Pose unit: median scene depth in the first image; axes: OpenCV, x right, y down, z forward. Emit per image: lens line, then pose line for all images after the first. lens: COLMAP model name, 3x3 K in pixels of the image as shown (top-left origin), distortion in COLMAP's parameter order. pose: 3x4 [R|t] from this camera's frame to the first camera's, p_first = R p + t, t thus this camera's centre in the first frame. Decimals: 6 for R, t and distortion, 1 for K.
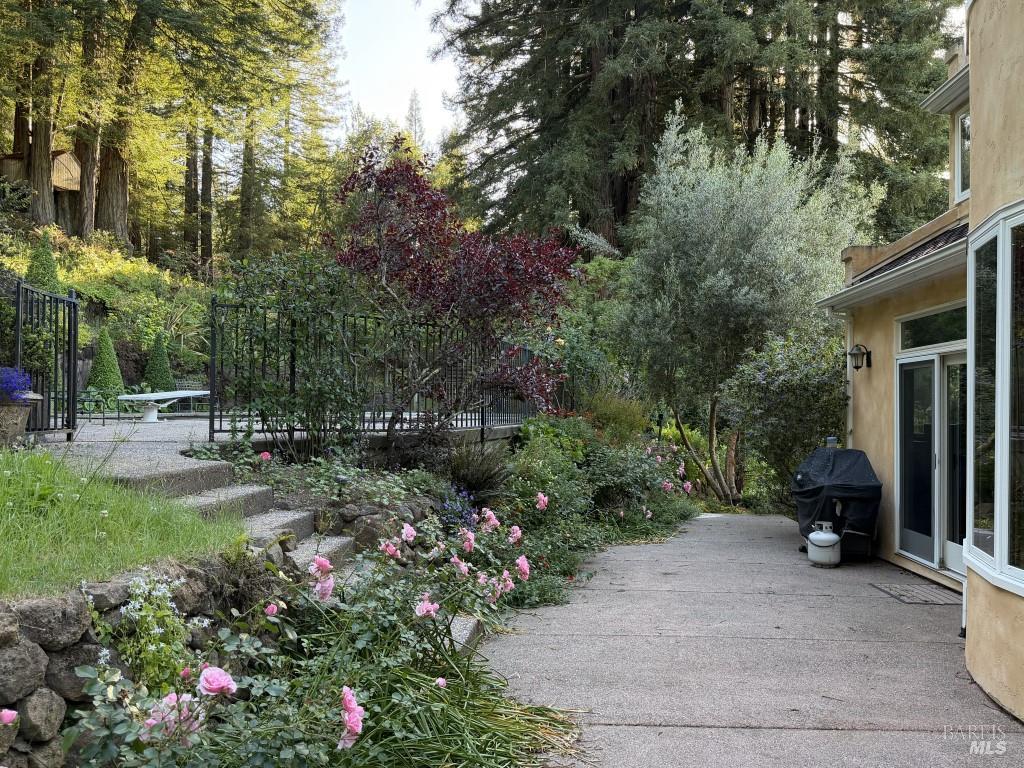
lens RADIAL K [[879.3, 0, 512.0], [0, 879.3, 384.0], [0, 0, 1]] dist [0.195036, -0.291328]
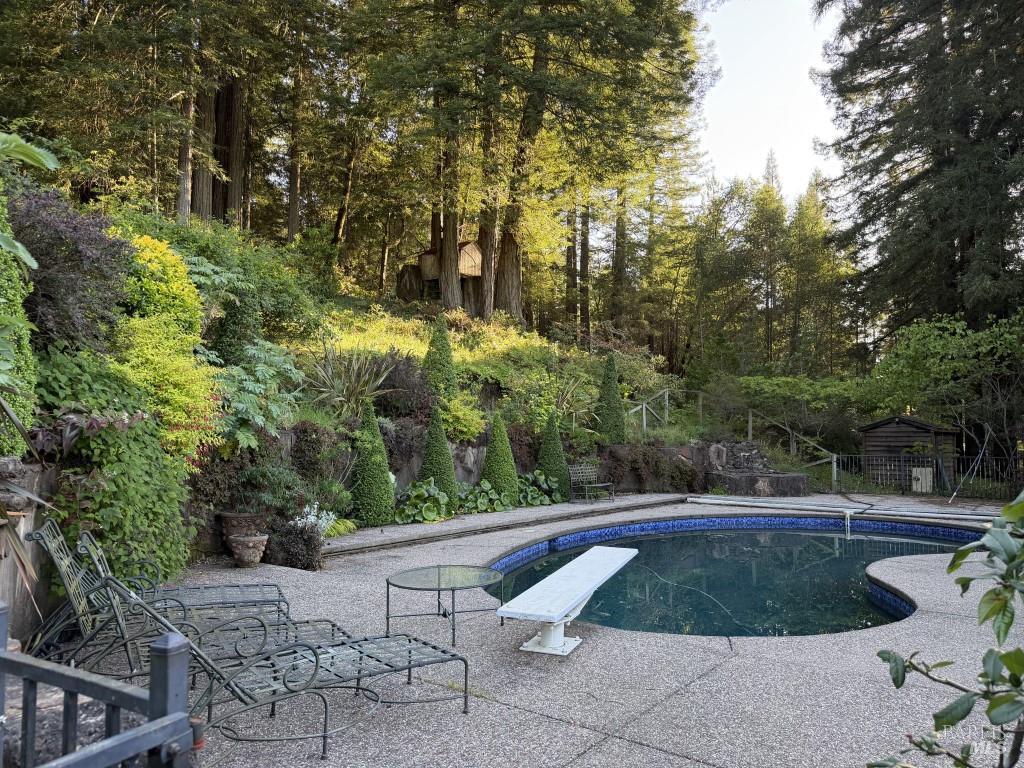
lens RADIAL K [[714.9, 0, 512.0], [0, 714.9, 384.0], [0, 0, 1]] dist [0.127094, -0.153094]
pose [[0.912053, -0.039955, -0.408122, -0.093625], [0.020100, 0.998402, -0.052824, -0.035540], [0.409580, 0.039975, 0.911398, 0.228824]]
